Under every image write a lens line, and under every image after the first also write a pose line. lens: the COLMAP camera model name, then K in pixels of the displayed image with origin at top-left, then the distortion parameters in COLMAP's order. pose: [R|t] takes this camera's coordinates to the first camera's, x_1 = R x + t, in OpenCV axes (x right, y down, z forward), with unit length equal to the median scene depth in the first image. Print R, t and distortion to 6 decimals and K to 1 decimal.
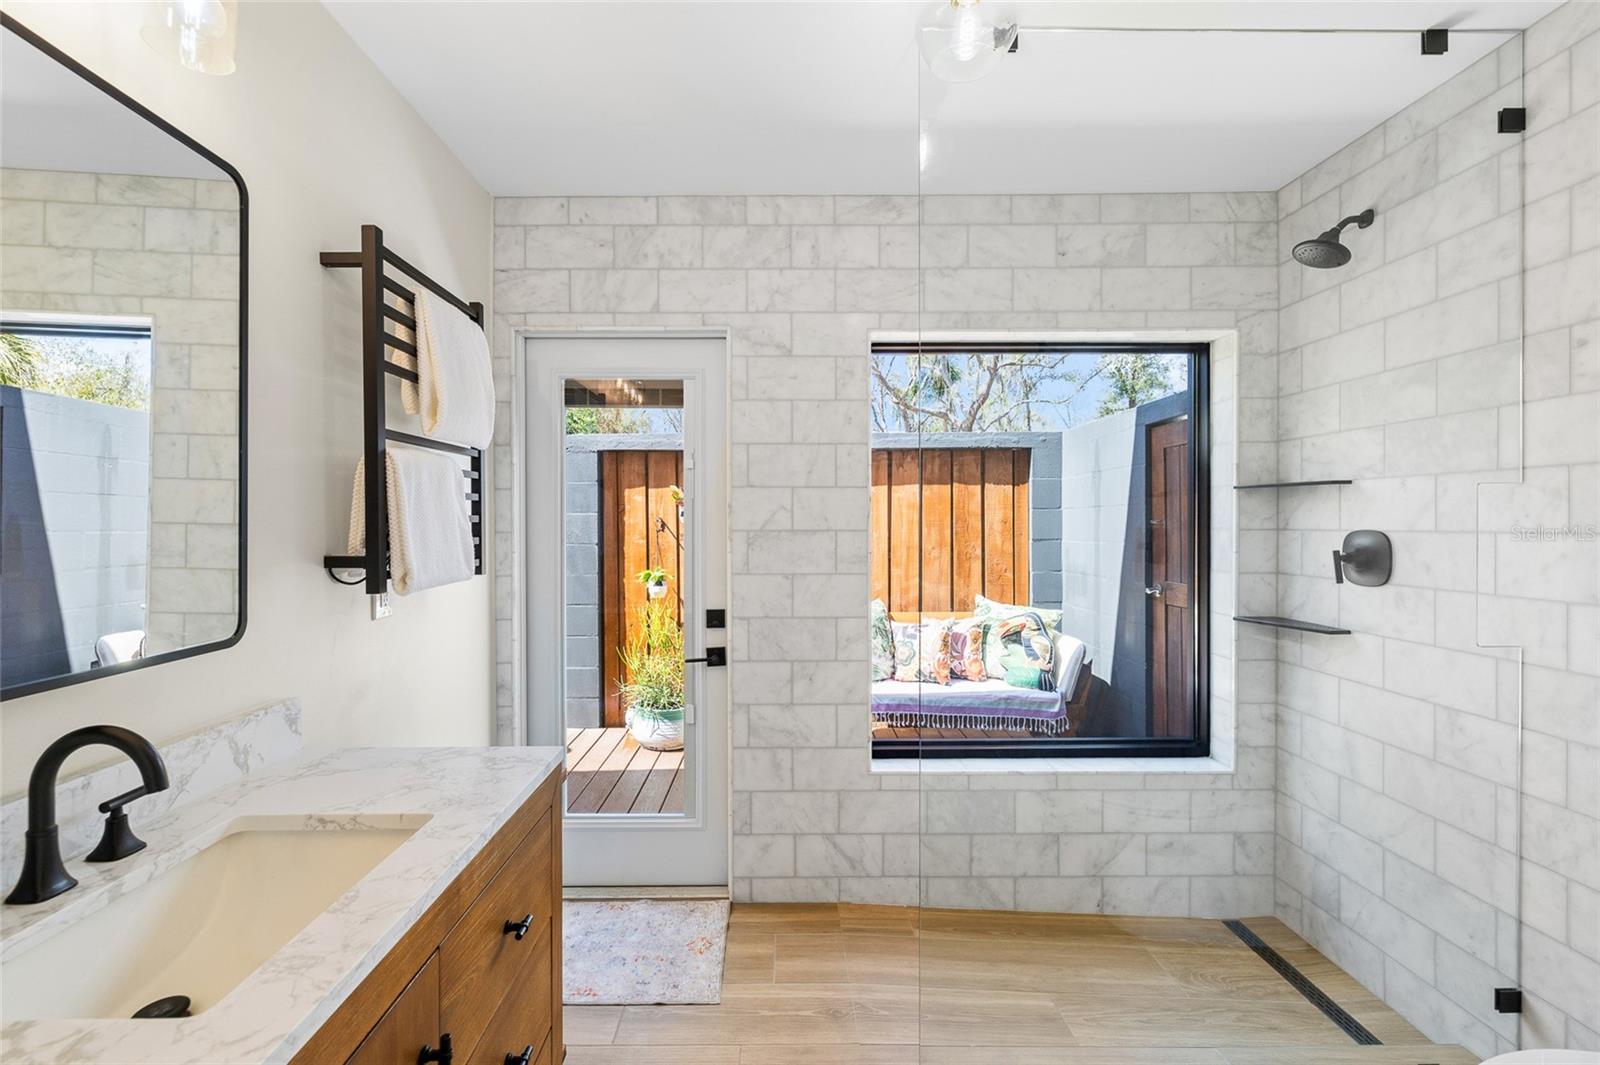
lens RADIAL K [[680.4, 0, 773.3], [0, 680.4, 527.3], [0, 0, 1]] dist [-0.001525, -0.000455]
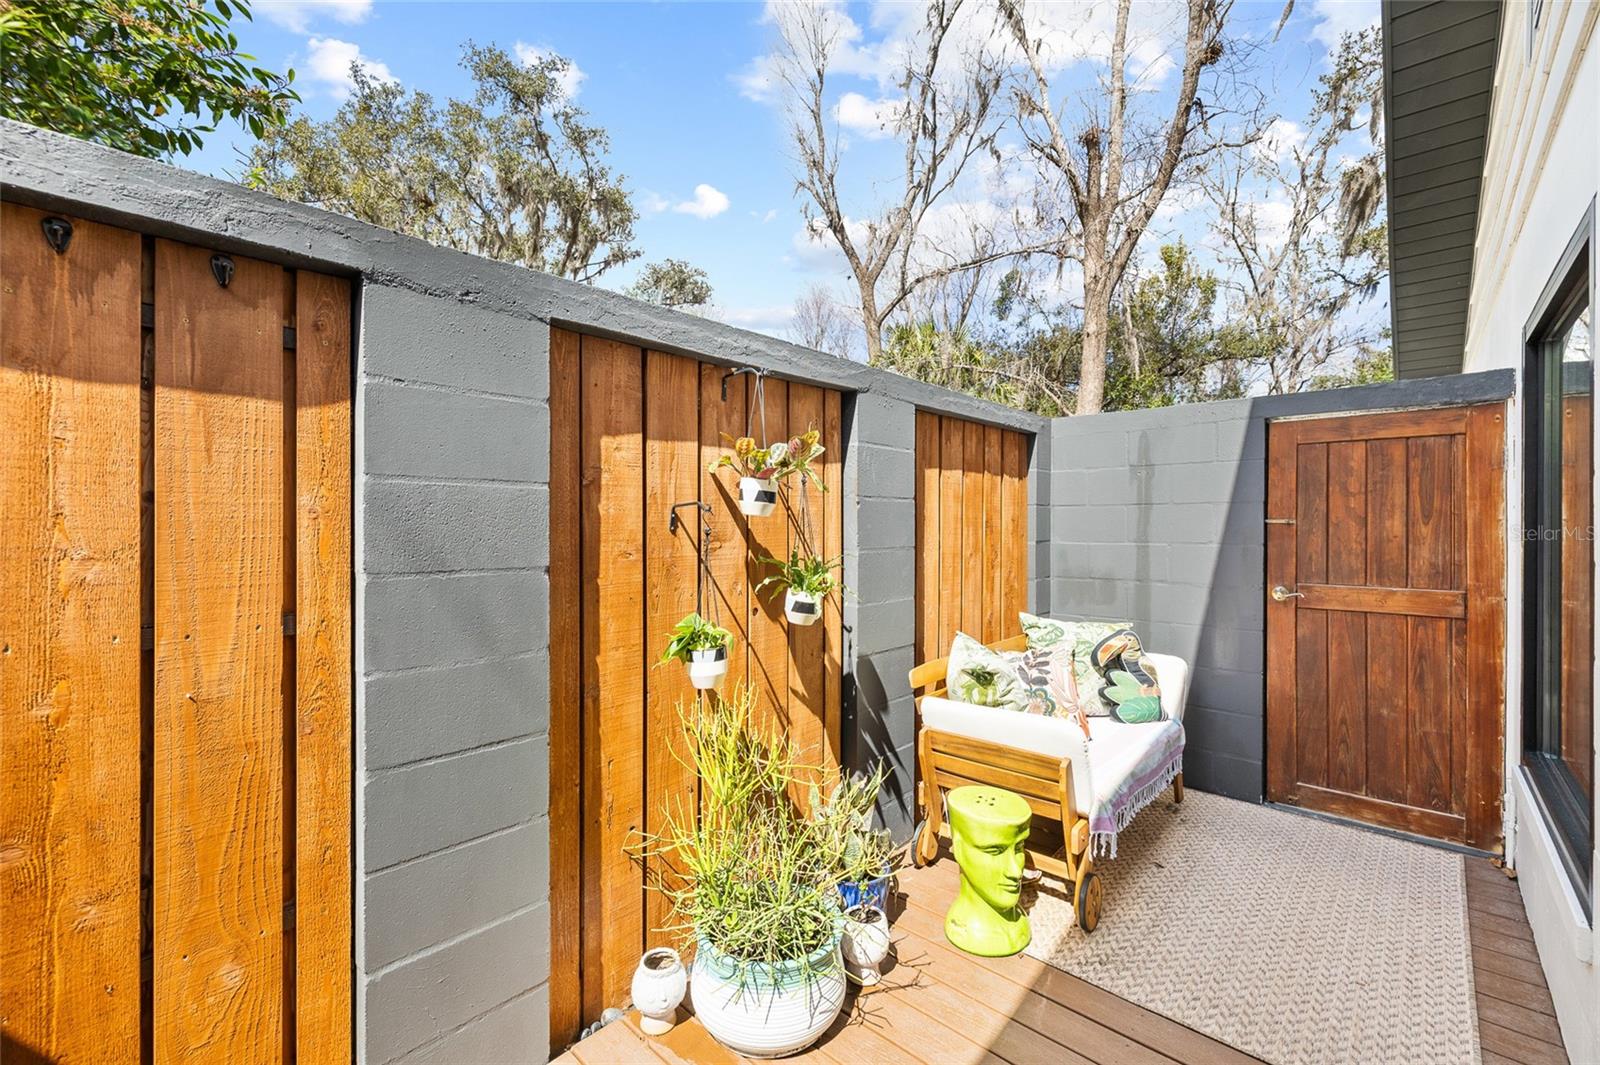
lens RADIAL K [[680.4, 0, 797.8], [0, 680.4, 526.9], [0, 0, 1]] dist [-0.001525, -0.000455]
pose [[0.673374, 0.003118, 0.739295, -0.843912], [-0.000301, 0.999992, -0.003944, 0.005217], [-0.739302, 0.002433, 0.673370, 1.221004]]
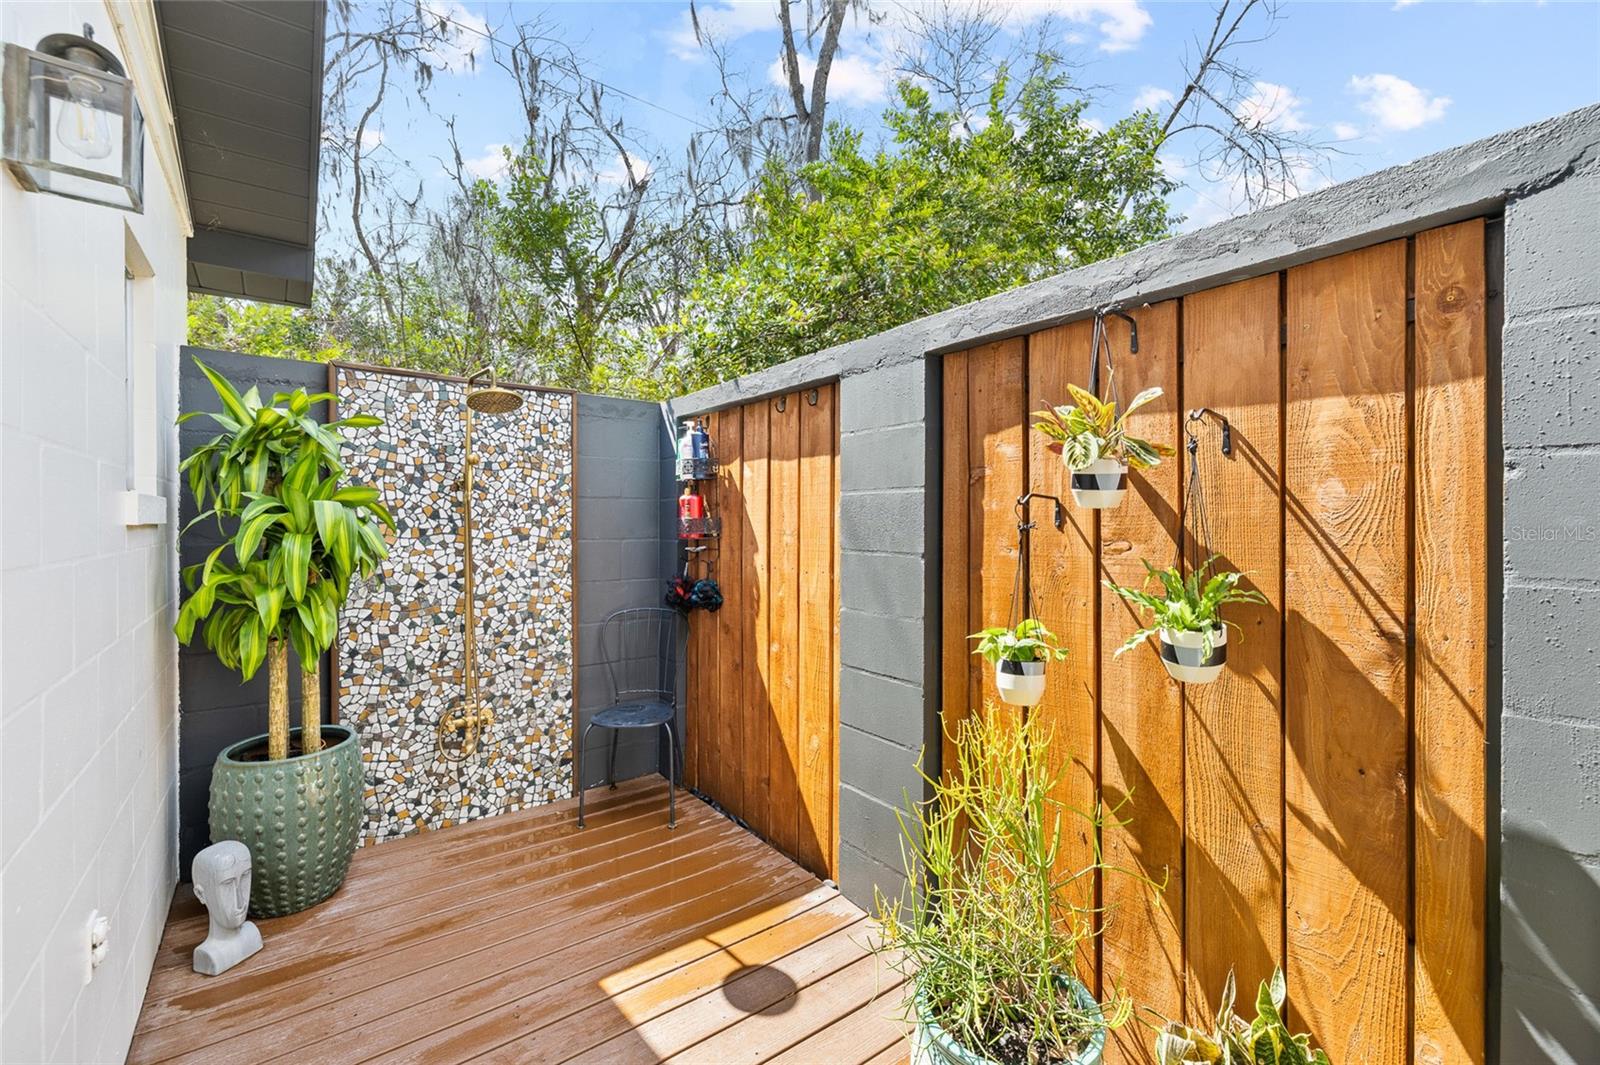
lens RADIAL K [[680.4, 0, 802.7], [0, 680.4, 520.6], [0, 0, 1]] dist [-0.001525, -0.000455]
pose [[0.612668, 0.005379, -0.790322, 0.108706], [-0.006270, 0.999978, 0.001945, 0.000501], [0.790316, 0.003764, 0.612688, 1.226861]]
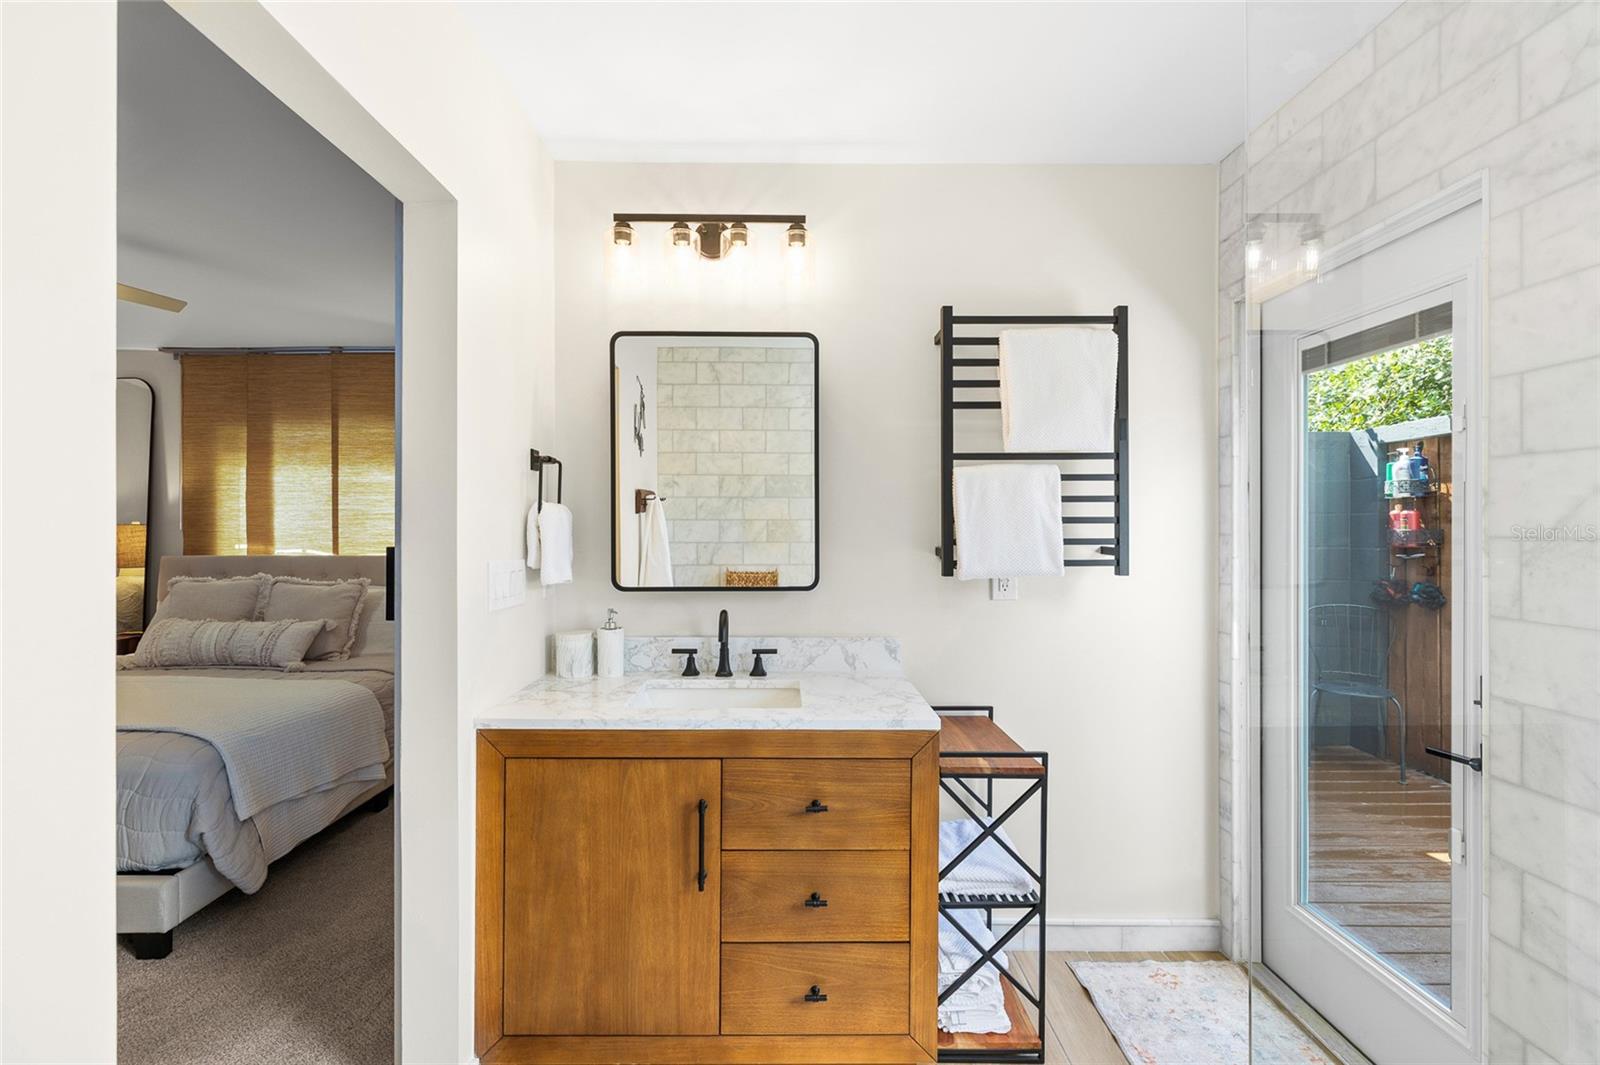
lens RADIAL K [[680.4, 0, 798.6], [0, 680.4, 524.8], [0, 0, 1]] dist [-0.001525, -0.000455]
pose [[0.011503, 0.000114, -0.999934, 0.479466], [-0.008237, 0.999966, 0.000019, -0.000519], [0.999900, 0.008237, 0.011504, 0.435875]]
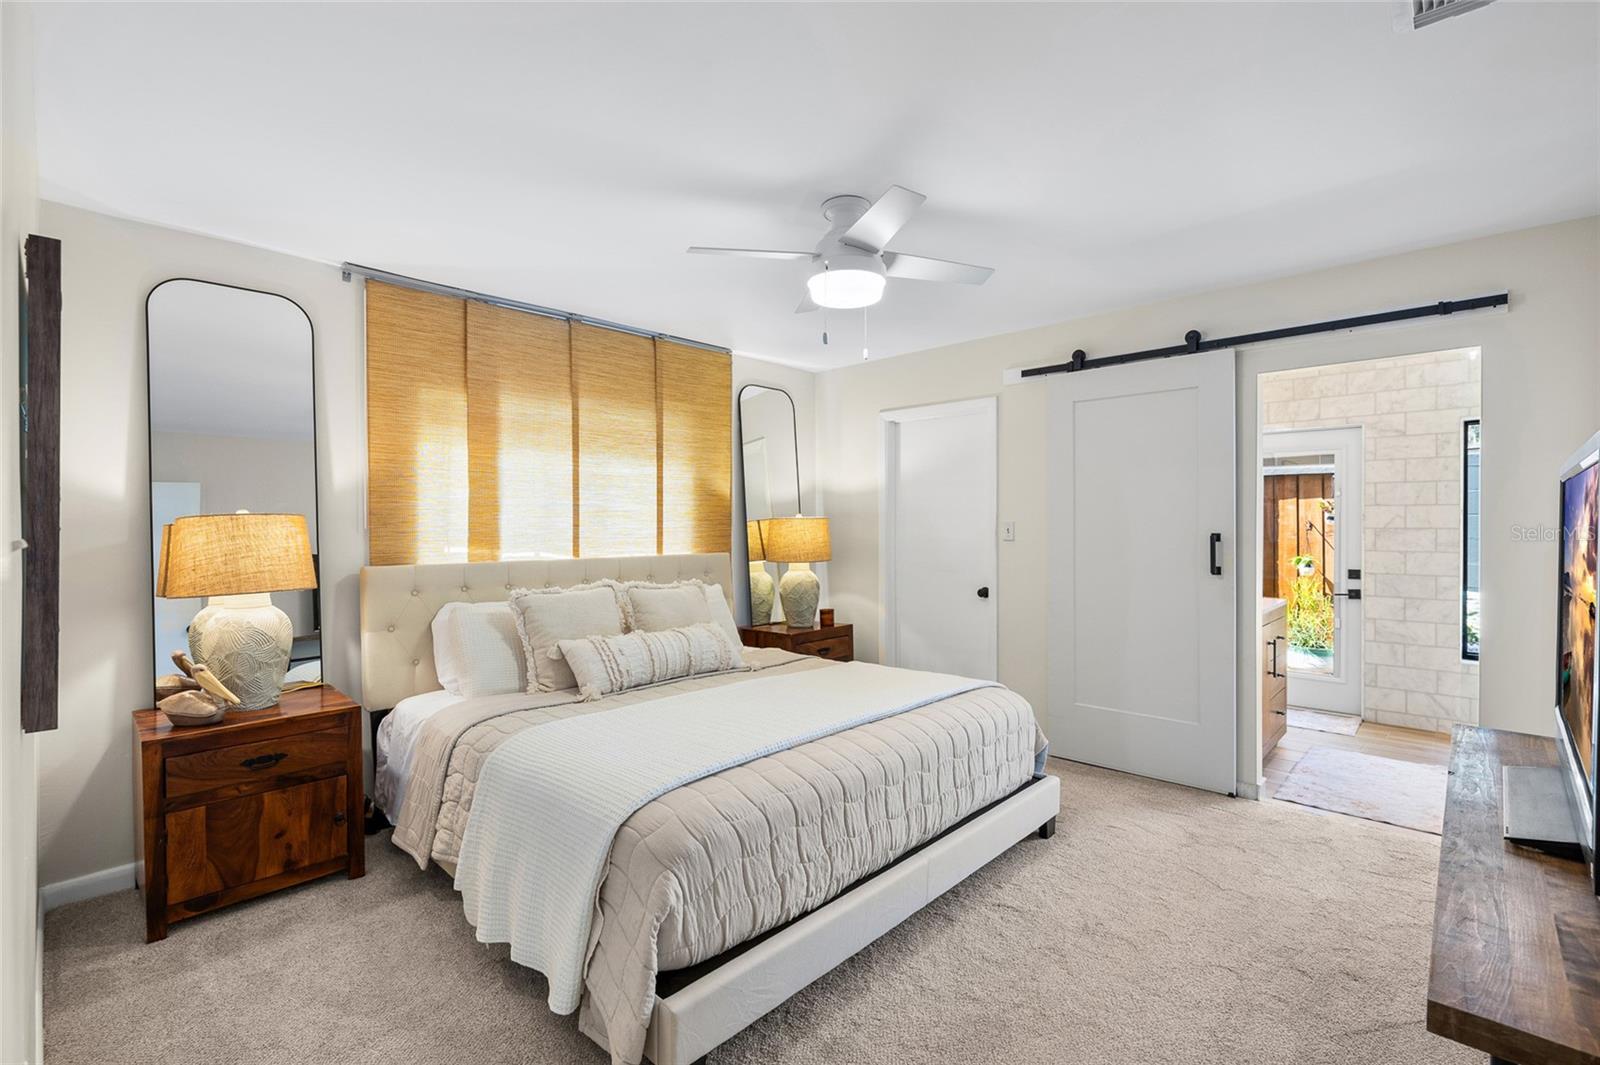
lens RADIAL K [[723.4, 0, 804.5], [0, 723.4, 522.6], [0, 0, 1]] dist [-0.003192, 0.000447]
pose [[0.735445, 0.004029, -0.677572, 0.158299], [-0.008737, 0.999956, -0.003537, 0.010381], [0.677528, 0.008521, 0.735448, -1.587804]]
